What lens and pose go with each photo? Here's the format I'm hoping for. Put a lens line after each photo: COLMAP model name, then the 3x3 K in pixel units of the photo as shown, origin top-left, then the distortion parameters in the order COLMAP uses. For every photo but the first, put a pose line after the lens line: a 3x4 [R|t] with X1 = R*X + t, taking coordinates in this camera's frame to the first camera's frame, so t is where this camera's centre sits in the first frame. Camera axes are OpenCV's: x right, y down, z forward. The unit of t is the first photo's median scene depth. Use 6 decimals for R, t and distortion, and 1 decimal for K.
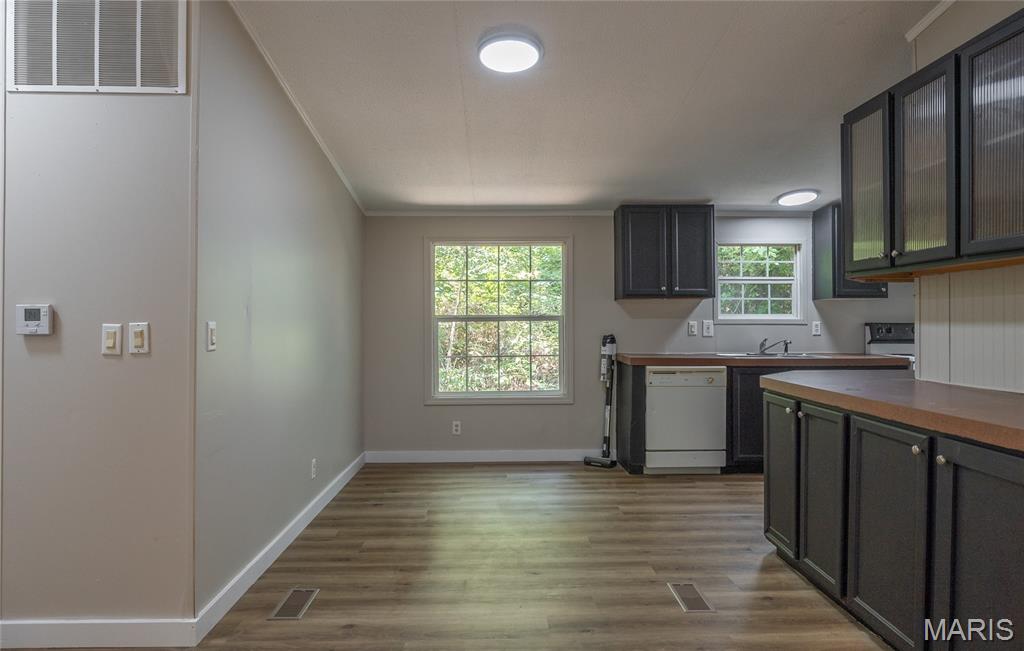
lens RADIAL K [[610.7, 0, 508.6], [0, 610.7, 318.1], [0, 0, 1]] dist [-0.008540, -0.000458]
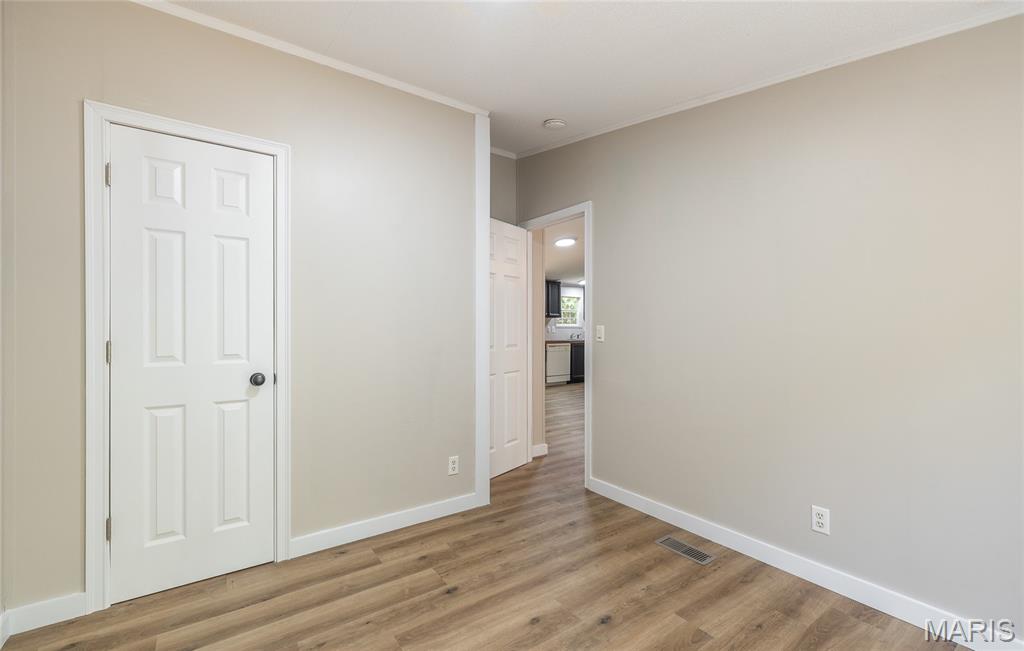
lens RADIAL K [[431.6, 0, 513.4], [0, 431.6, 329.6], [0, 0, 1]] dist [-0.002477, -0.000490]
pose [[0.828808, 0.004345, 0.559516, -0.881833], [-0.011460, 0.999892, 0.009210, 0.003209], [-0.559416, -0.014045, 0.828768, -0.419206]]
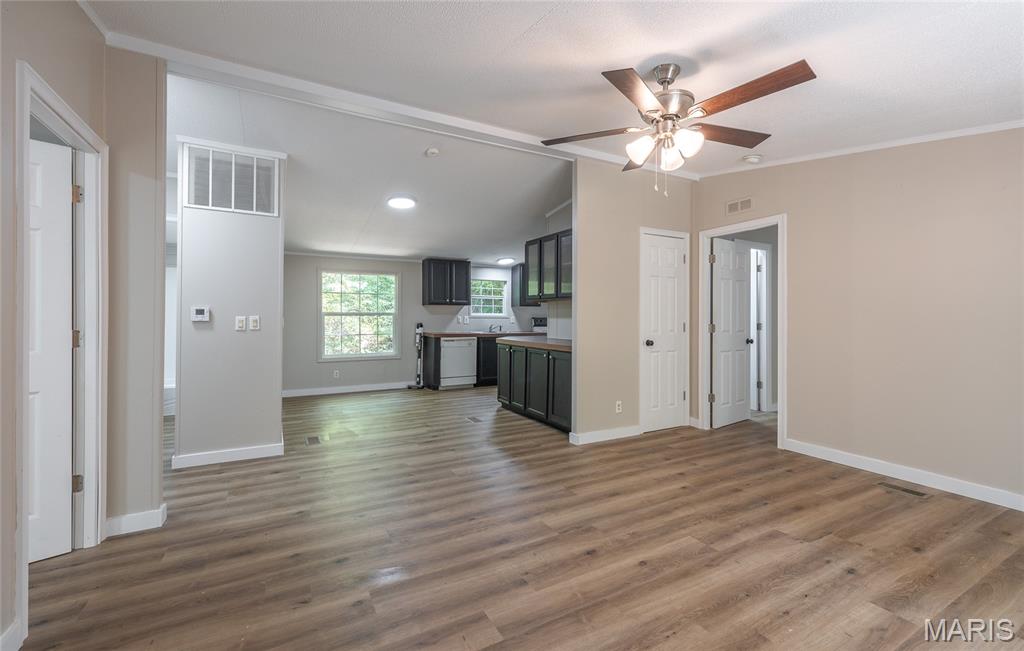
lens RADIAL K [[431.6, 0, 513.3], [0, 431.6, 317.2], [0, 0, 1]] dist [-0.002477, -0.000490]
pose [[0.884341, 0.004034, 0.466824, -0.237589], [-0.007862, 0.999950, 0.006252, -0.002728], [-0.466775, -0.009199, 0.884328, -0.407078]]
